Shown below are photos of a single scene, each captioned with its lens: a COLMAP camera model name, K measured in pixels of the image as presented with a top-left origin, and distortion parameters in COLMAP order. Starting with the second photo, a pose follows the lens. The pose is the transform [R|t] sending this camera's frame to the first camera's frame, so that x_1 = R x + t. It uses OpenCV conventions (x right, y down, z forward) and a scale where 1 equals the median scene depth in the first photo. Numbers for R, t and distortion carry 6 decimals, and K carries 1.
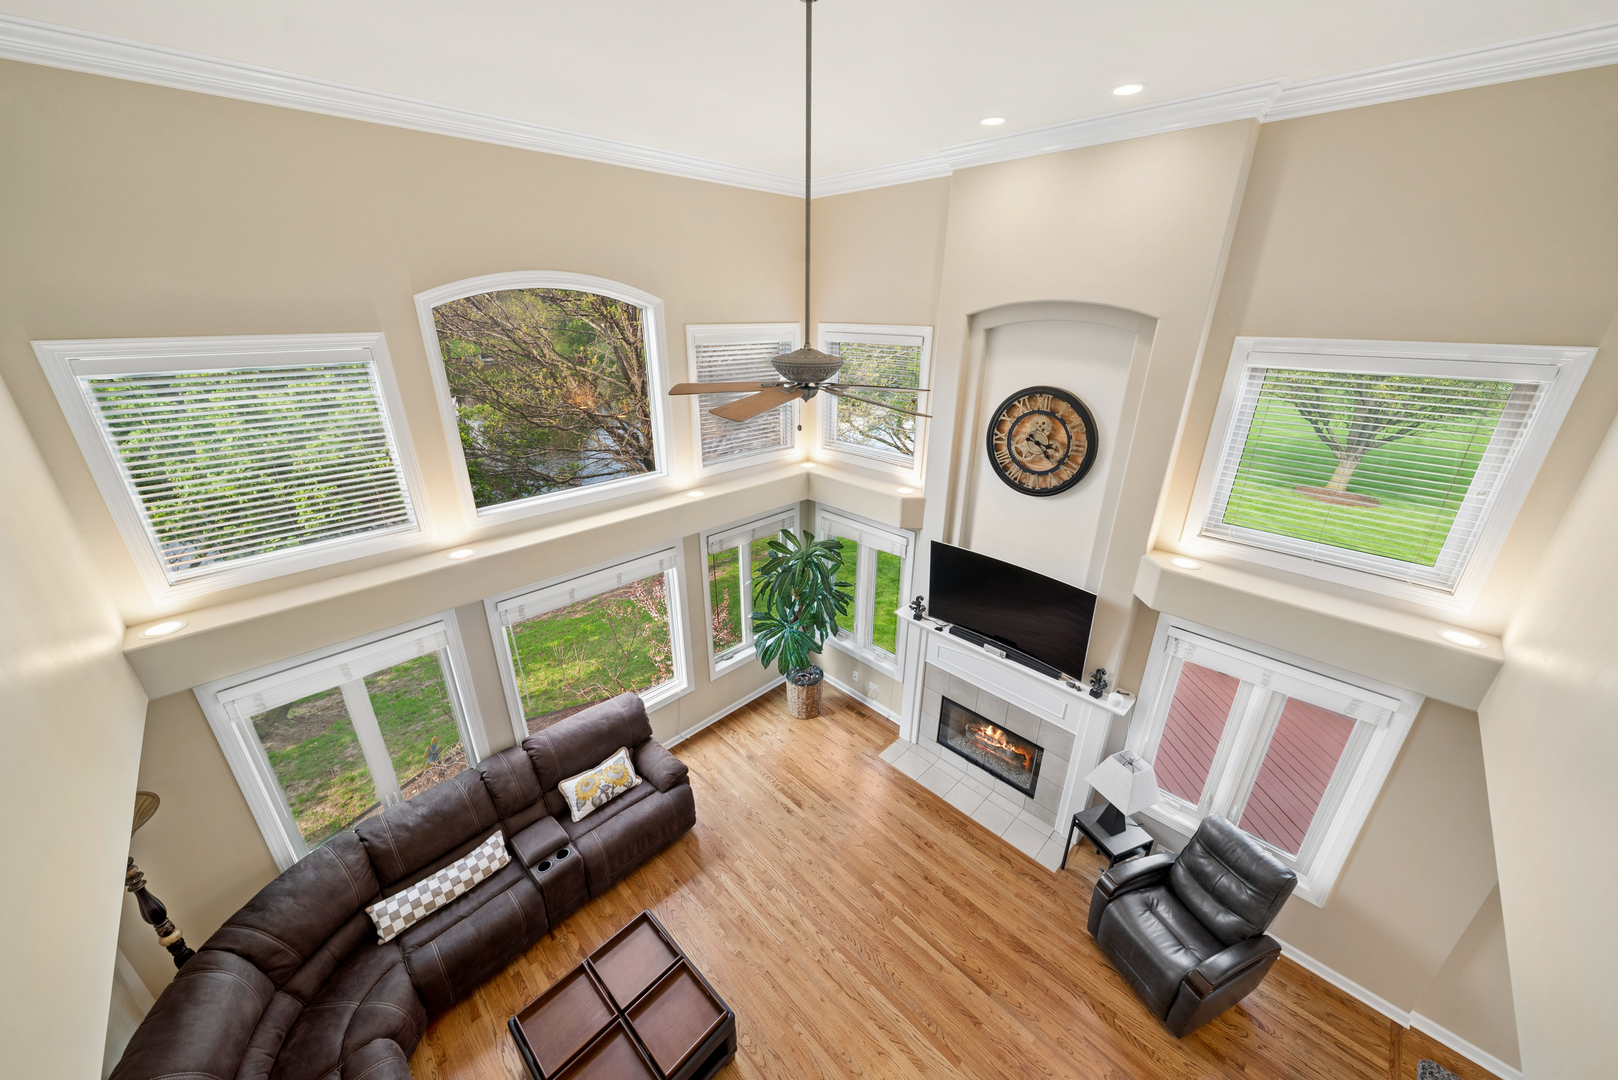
lens RADIAL K [[573.2, 0, 806.2], [0, 573.2, 532.0], [0, 0, 1]] dist [-0.001532, -0.000288]
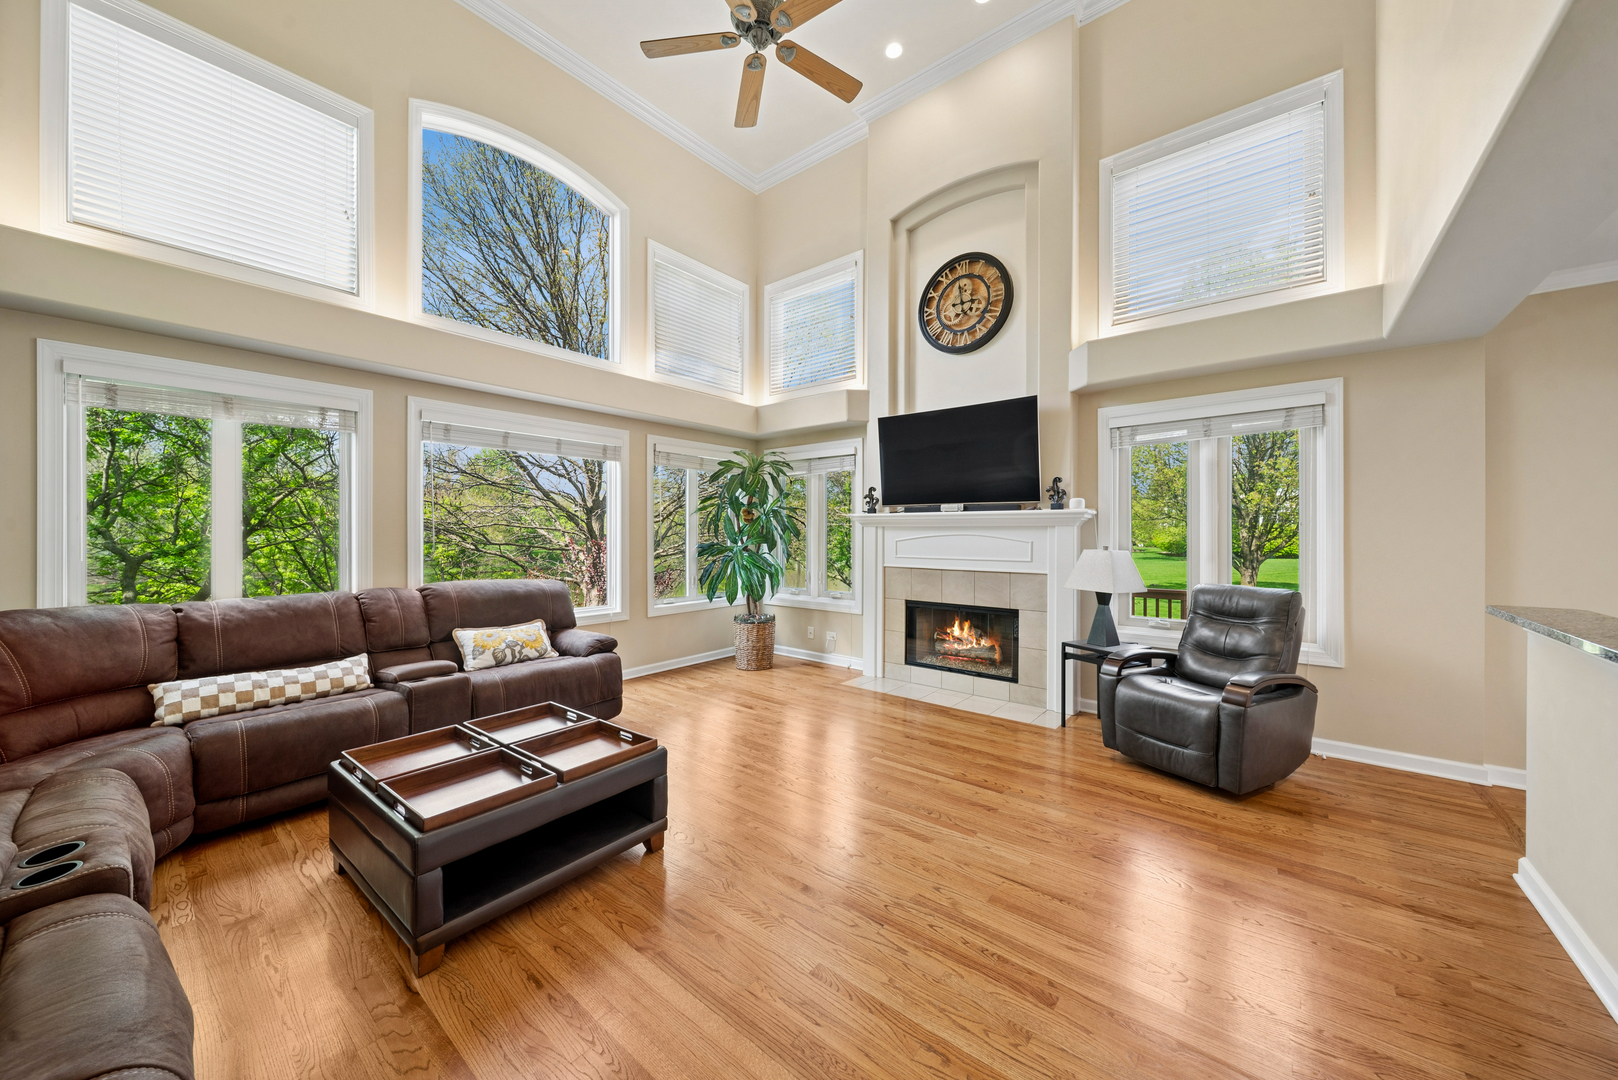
lens RADIAL K [[573.2, 0, 809.0], [0, 573.2, 536.3], [0, 0, 1]] dist [-0.001532, -0.000288]
pose [[0.994722, -0.004563, 0.102507, -0.012973], [0.042486, 0.927664, -0.370992, 0.636013], [-0.093399, 0.373389, 0.922961, 0.151729]]
